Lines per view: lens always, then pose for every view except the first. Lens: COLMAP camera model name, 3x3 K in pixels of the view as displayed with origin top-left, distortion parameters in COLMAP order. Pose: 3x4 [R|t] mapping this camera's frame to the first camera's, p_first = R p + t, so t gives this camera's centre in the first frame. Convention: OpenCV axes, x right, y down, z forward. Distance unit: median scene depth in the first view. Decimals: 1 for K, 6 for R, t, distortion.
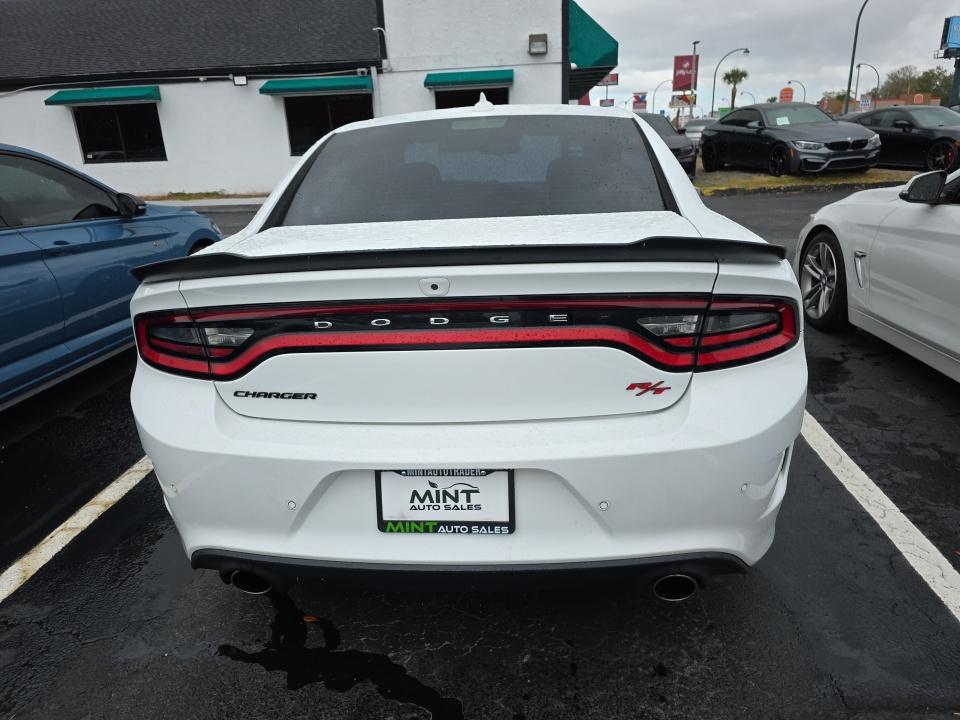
lens RADIAL K [[669.6, 0, 480.0], [0, 669.6, 360.0], [0, 0, 1]] dist [0.052970, -0.048669]
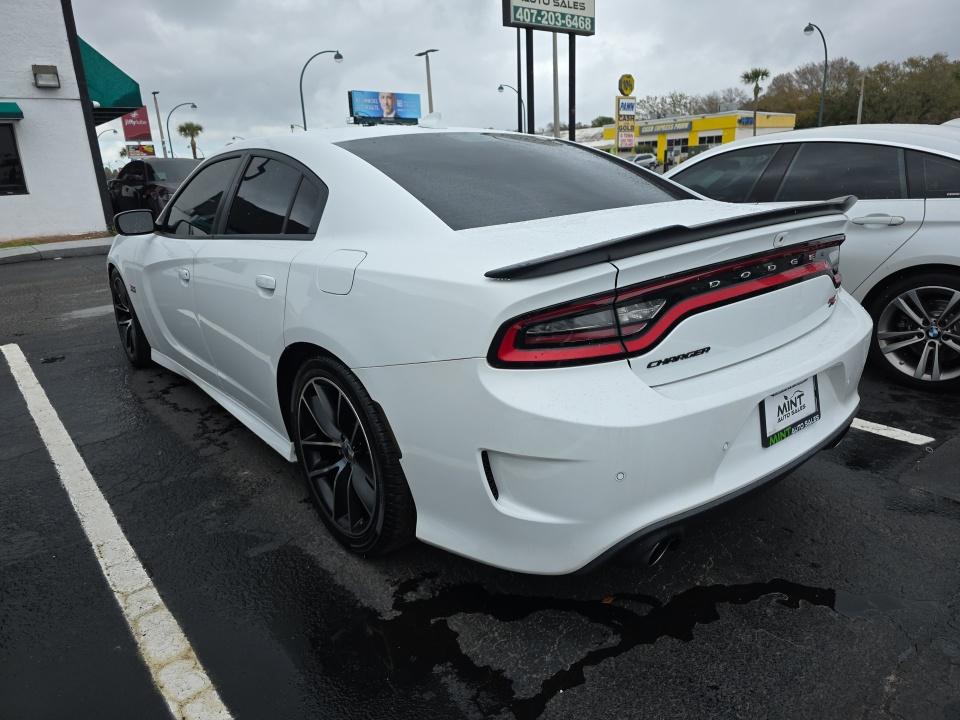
lens RADIAL K [[669.6, 0, 480.0], [0, 669.6, 360.0], [0, 0, 1]] dist [0.052970, -0.048669]
pose [[0.712506, -0.185845, 0.676606, -0.177169], [0.235335, 0.971727, 0.019085, -0.005616], [-0.661023, 0.145631, 0.736098, 0.057996]]
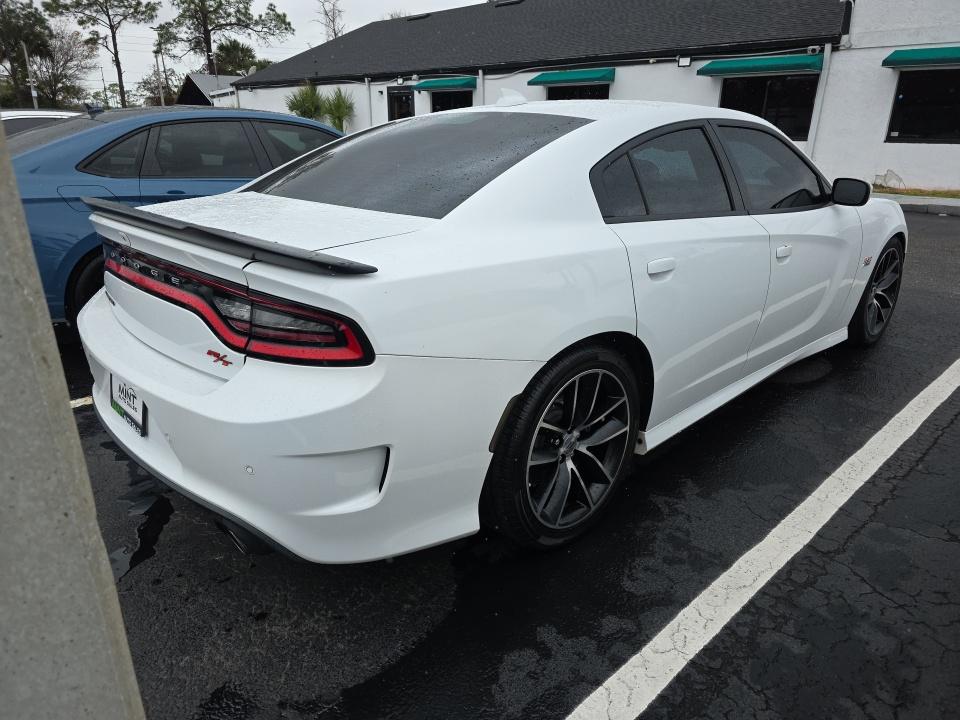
lens RADIAL K [[669.6, 0, 480.0], [0, 669.6, 360.0], [0, 0, 1]] dist [0.052970, -0.048669]
pose [[0.733801, 0.269588, -0.623585, 0.174987], [-0.250908, 0.960543, 0.120006, -0.027705], [0.631332, 0.068402, 0.772490, 0.051688]]
